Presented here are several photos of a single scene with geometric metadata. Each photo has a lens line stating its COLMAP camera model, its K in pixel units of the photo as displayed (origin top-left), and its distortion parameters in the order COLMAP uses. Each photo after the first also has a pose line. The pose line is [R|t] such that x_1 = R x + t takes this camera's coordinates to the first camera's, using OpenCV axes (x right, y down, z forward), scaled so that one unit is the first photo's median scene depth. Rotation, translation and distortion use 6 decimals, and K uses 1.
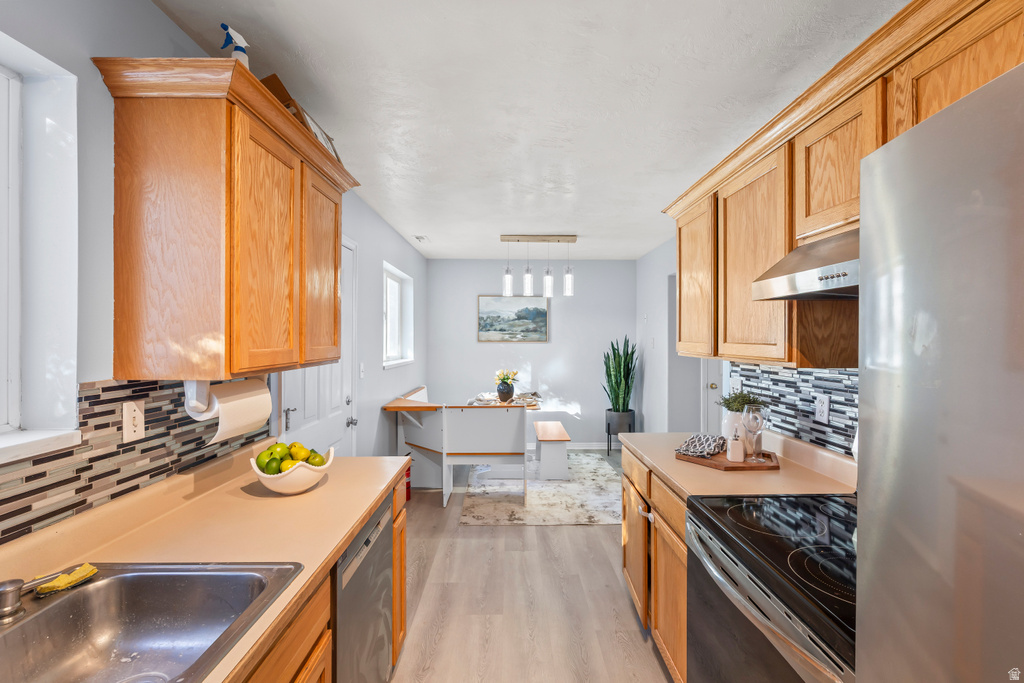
lens RADIAL K [[453.6, 0, 514.3], [0, 453.6, 337.5], [0, 0, 1]] dist [-0.003183, -0.000108]
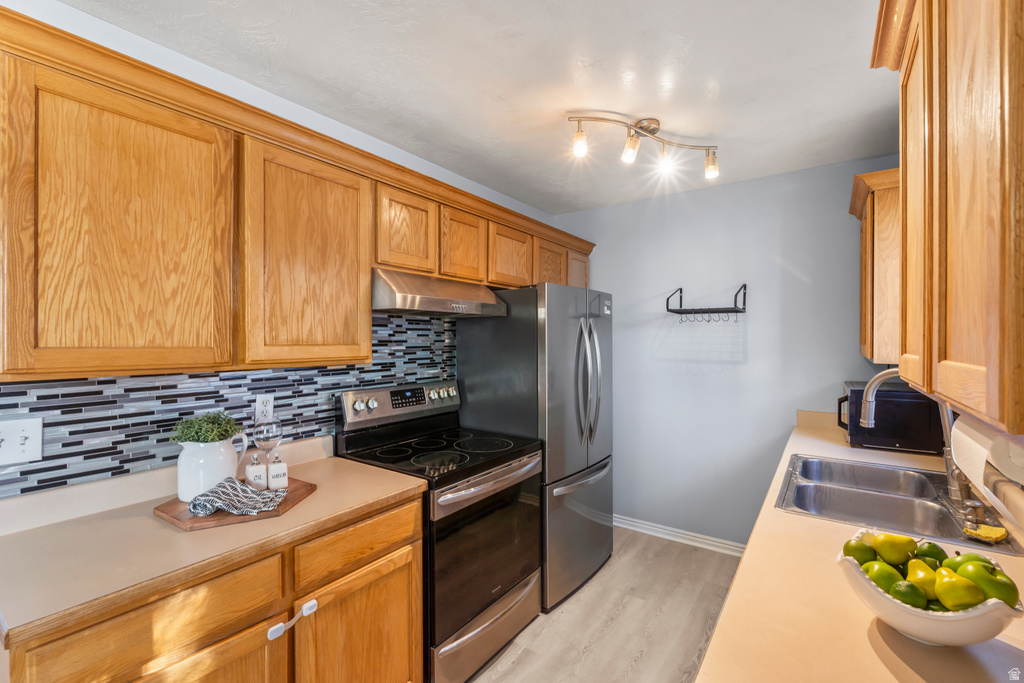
lens RADIAL K [[453.6, 0, 510.6], [0, 453.6, 344.1], [0, 0, 1]] dist [-0.003183, -0.000108]
pose [[-0.812738, -0.006091, 0.582598, -0.295856], [0.001144, 0.999927, 0.012051, 0.000961], [-0.582629, 0.010461, -0.812671, 1.248854]]
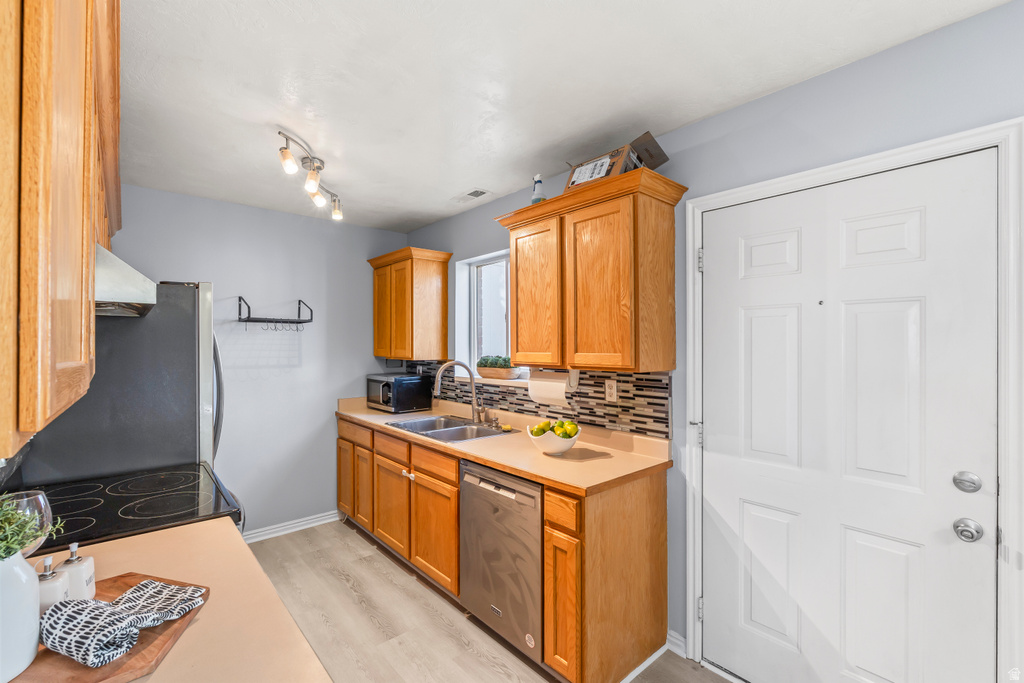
lens RADIAL K [[453.6, 0, 513.0], [0, 453.6, 342.4], [0, 0, 1]] dist [-0.003183, -0.000108]
pose [[-0.760007, -0.002373, -0.649911, 0.390731], [0.000670, 0.999990, -0.004435, -0.002047], [0.649915, -0.003806, -0.759998, 1.462948]]
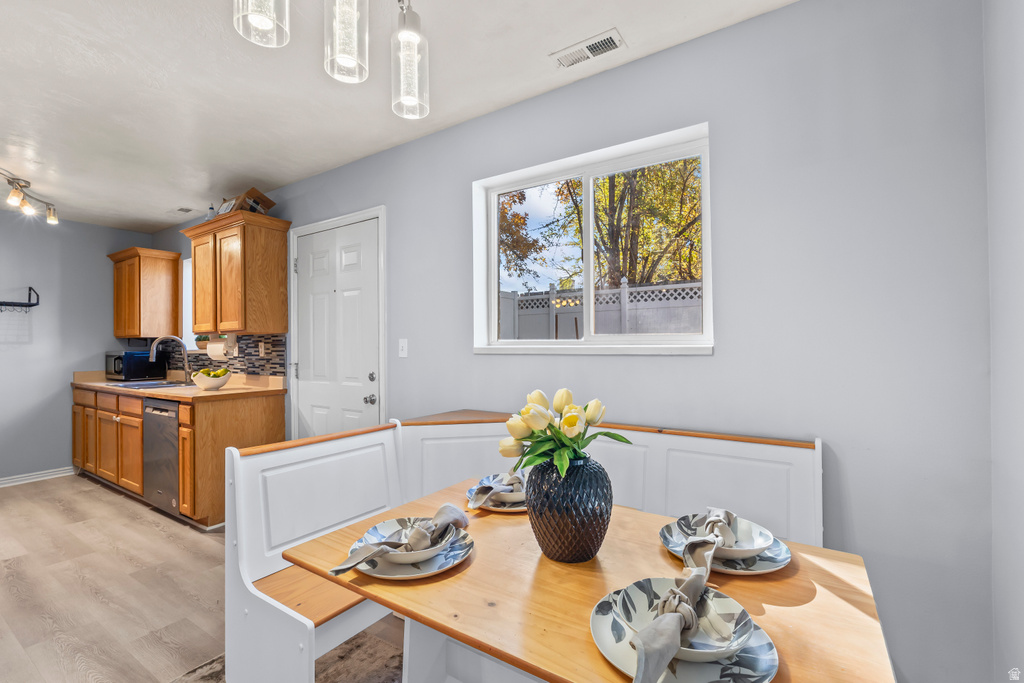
lens RADIAL K [[453.6, 0, 510.8], [0, 453.6, 340.1], [0, 0, 1]] dist [-0.003183, -0.000108]
pose [[-0.556503, -0.004278, -0.830835, 0.371850], [0.009798, 0.999883, -0.011711, 0.103660], [0.830788, -0.014658, -0.556396, 2.468222]]
